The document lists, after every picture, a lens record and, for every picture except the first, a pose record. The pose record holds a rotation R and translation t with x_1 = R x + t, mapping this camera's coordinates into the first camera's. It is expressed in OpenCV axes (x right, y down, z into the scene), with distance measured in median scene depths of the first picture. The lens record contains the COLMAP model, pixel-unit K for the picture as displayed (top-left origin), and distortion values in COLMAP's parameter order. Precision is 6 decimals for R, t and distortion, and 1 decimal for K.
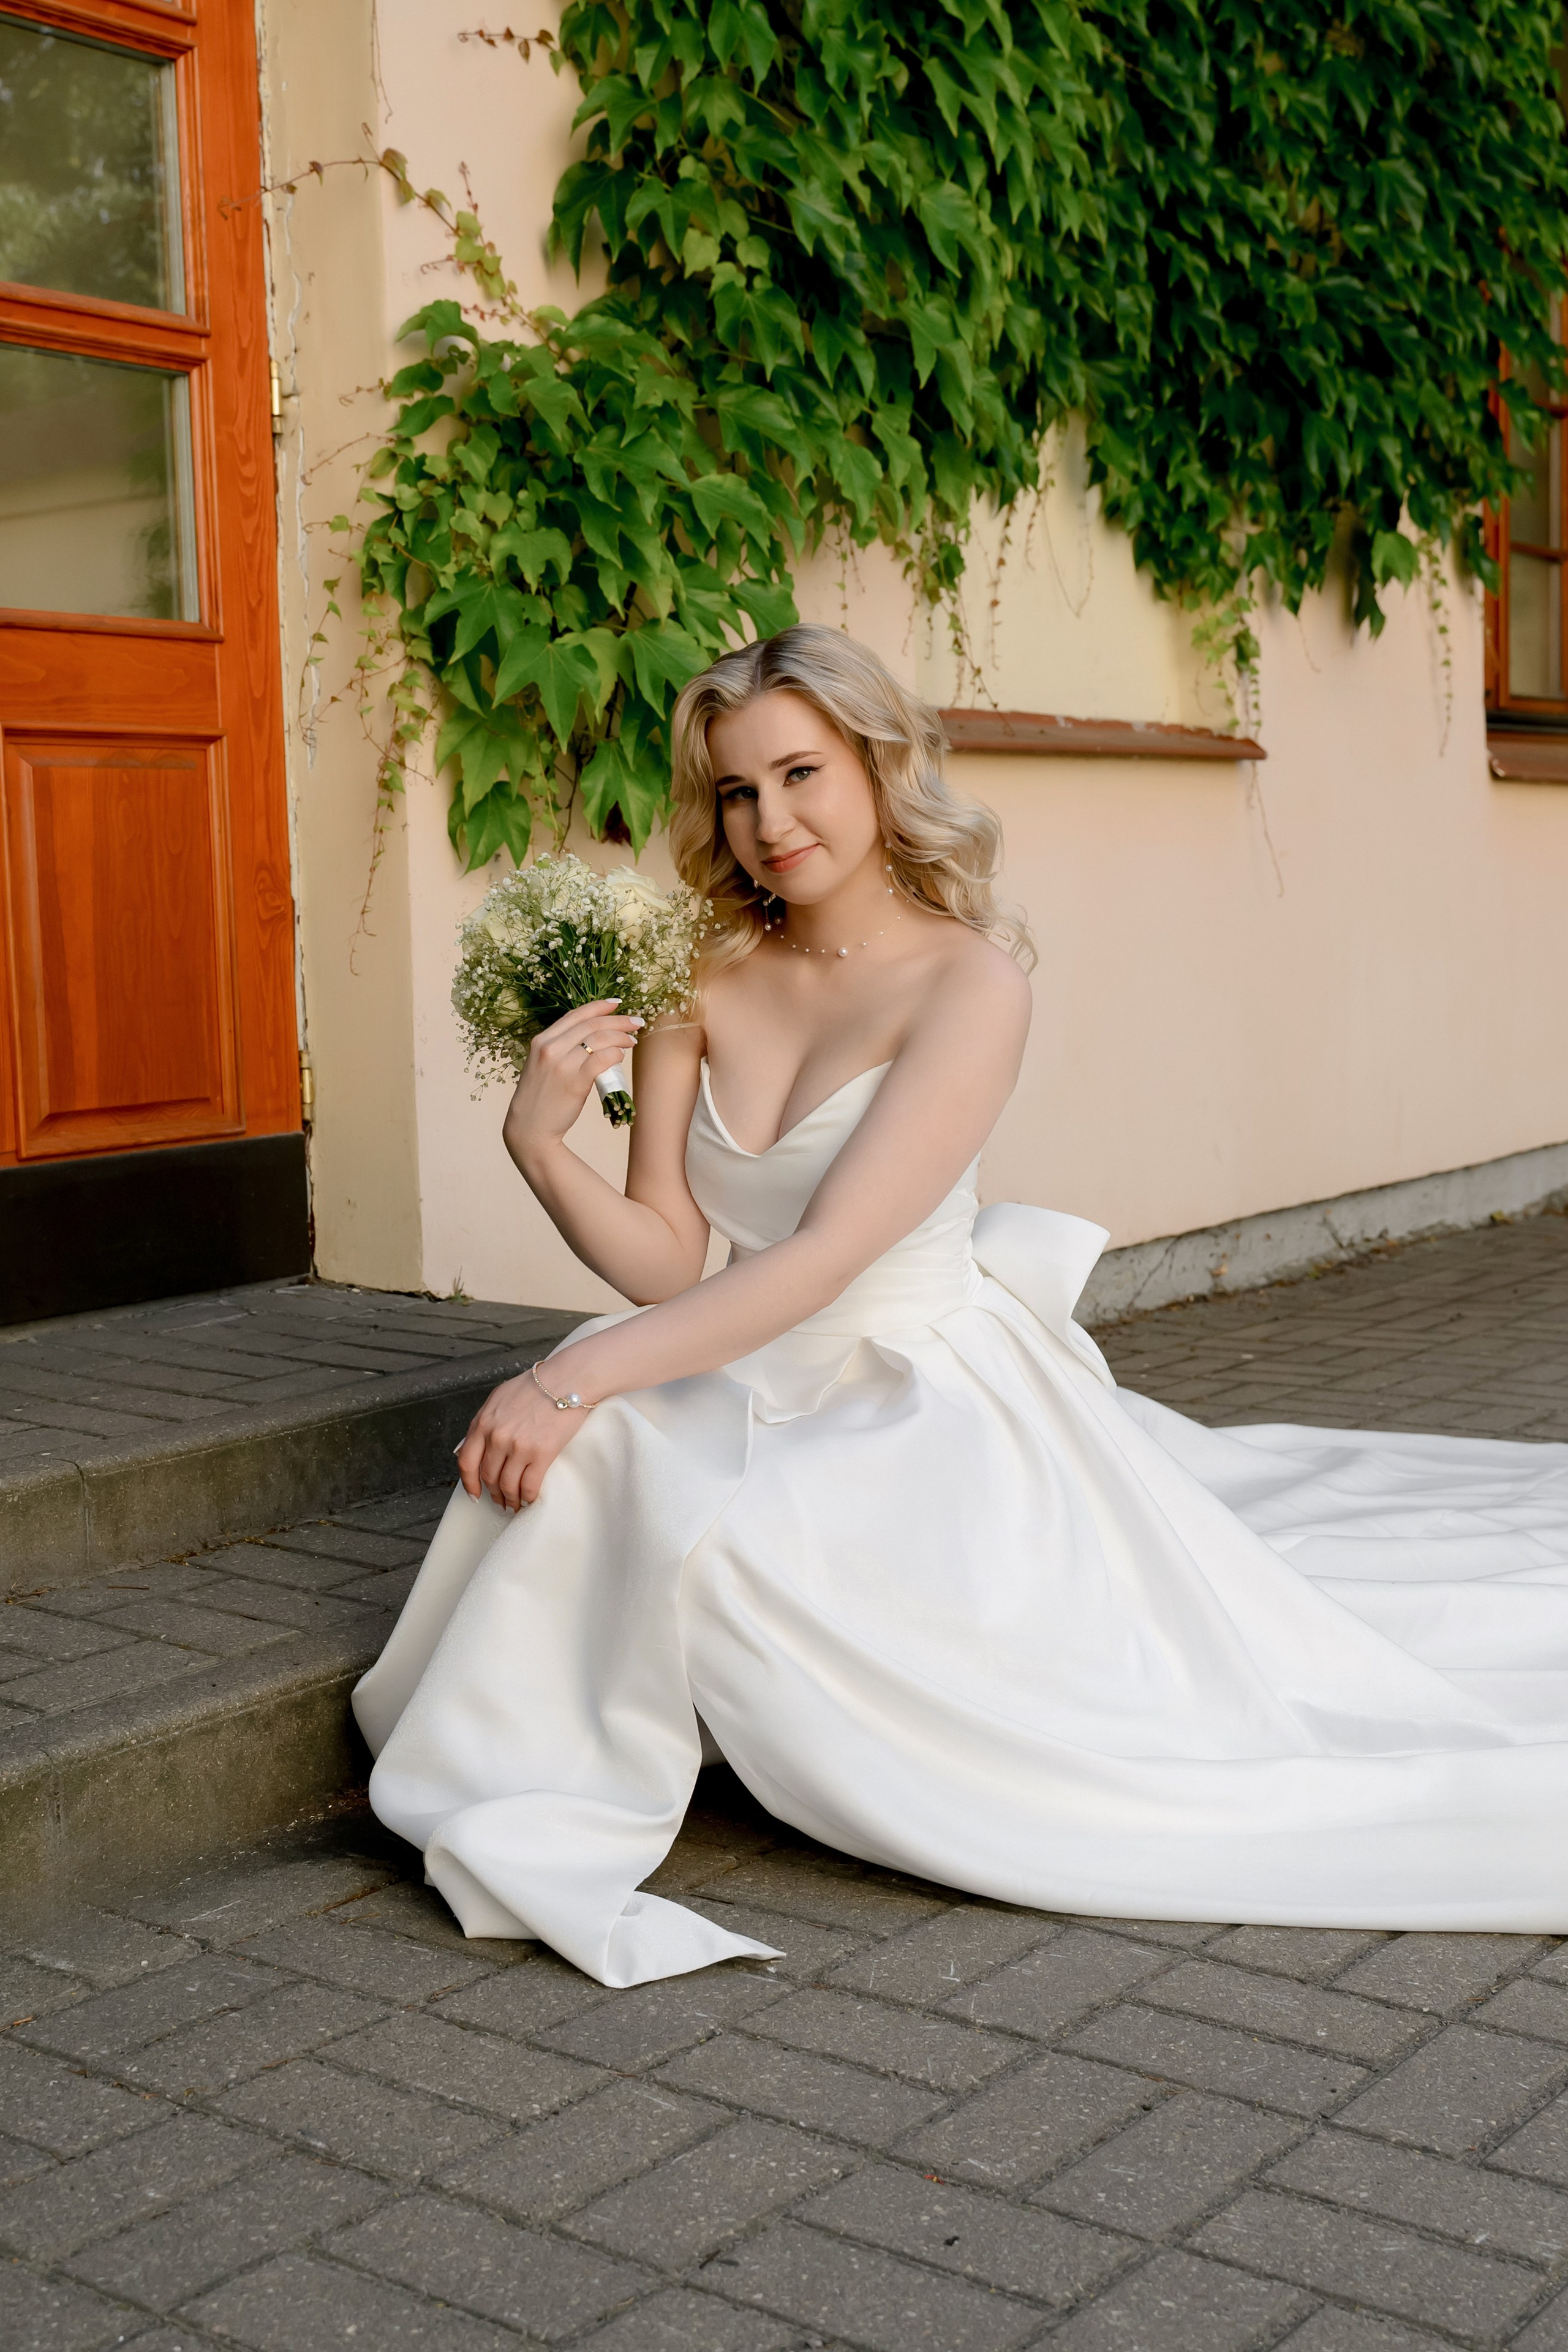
lens RADIAL K [[2970.6, 0, 784.0], [0, 2970.6, 1176.0], [0, 0, 1]] dist [0.003550, -0.010732]
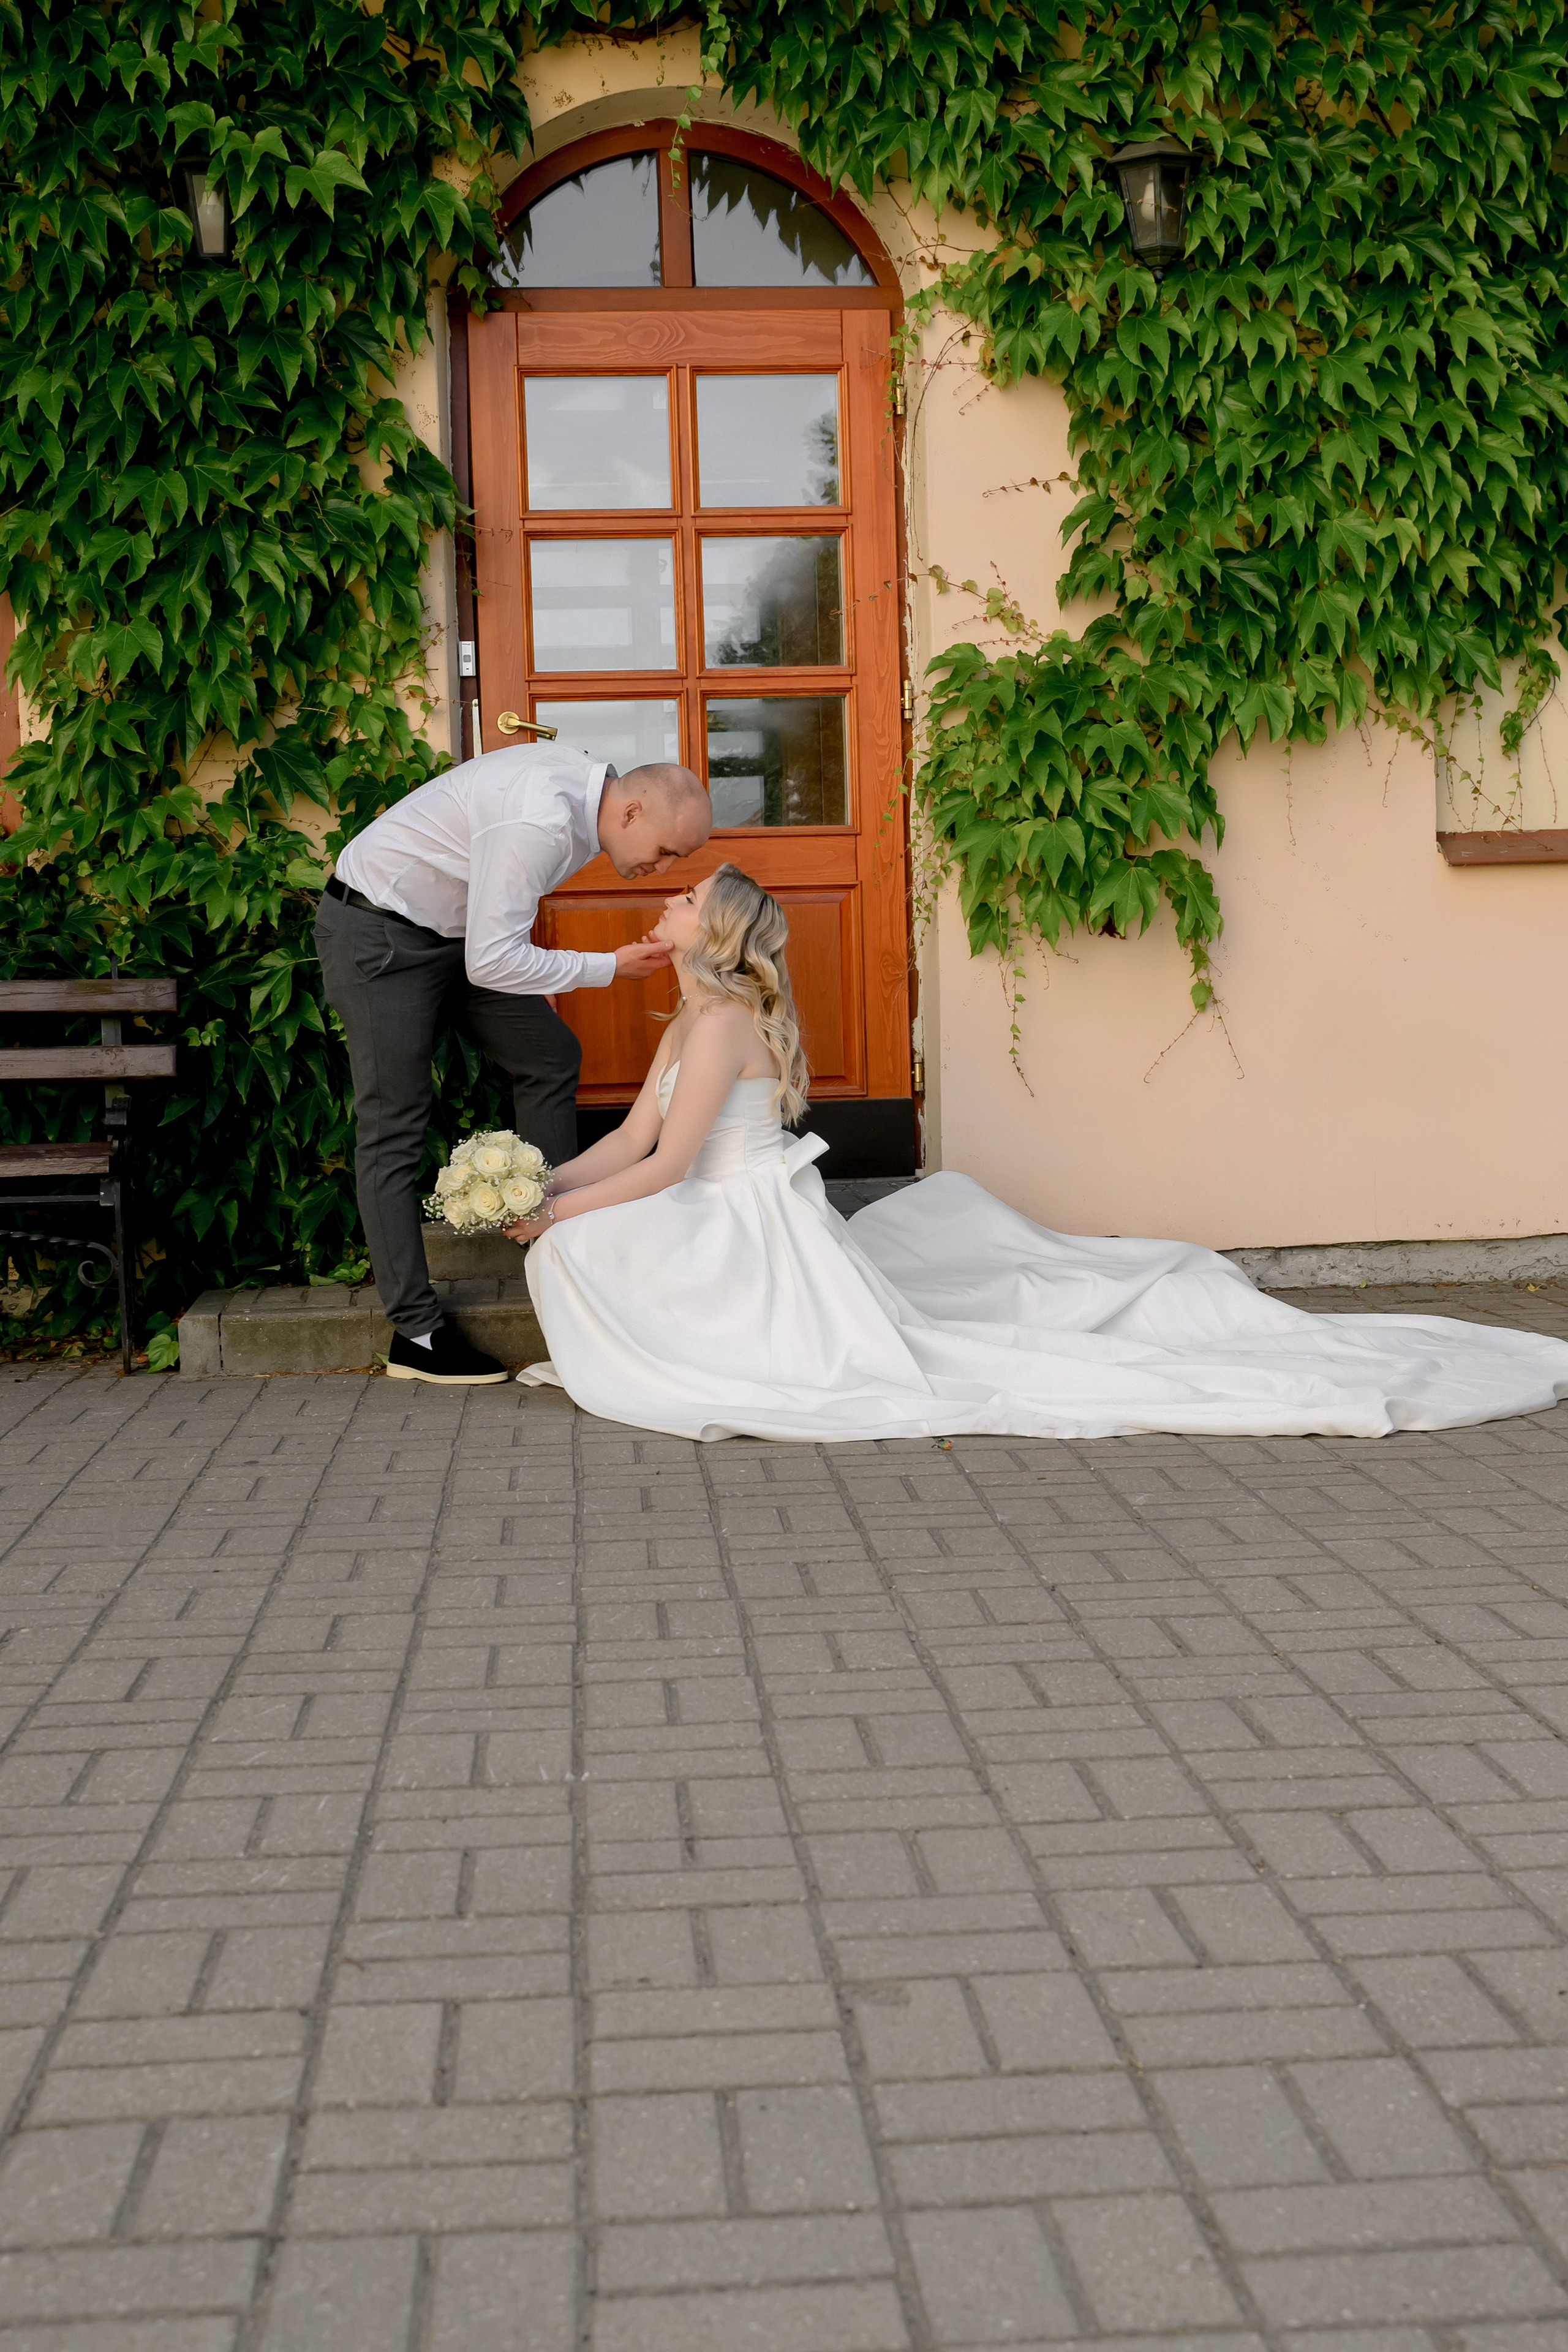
lens RADIAL K [[2970.6, 0, 784.0], [0, 2970.6, 1176.0], [0, 0, 1]] dist [0.003550, -0.010732]
pose [[0.650647, 0.049722, -0.757751, 1.186605], [-0.063231, 0.997936, 0.011189, 0.017531], [0.756744, 0.040633, 0.652448, -0.250800]]
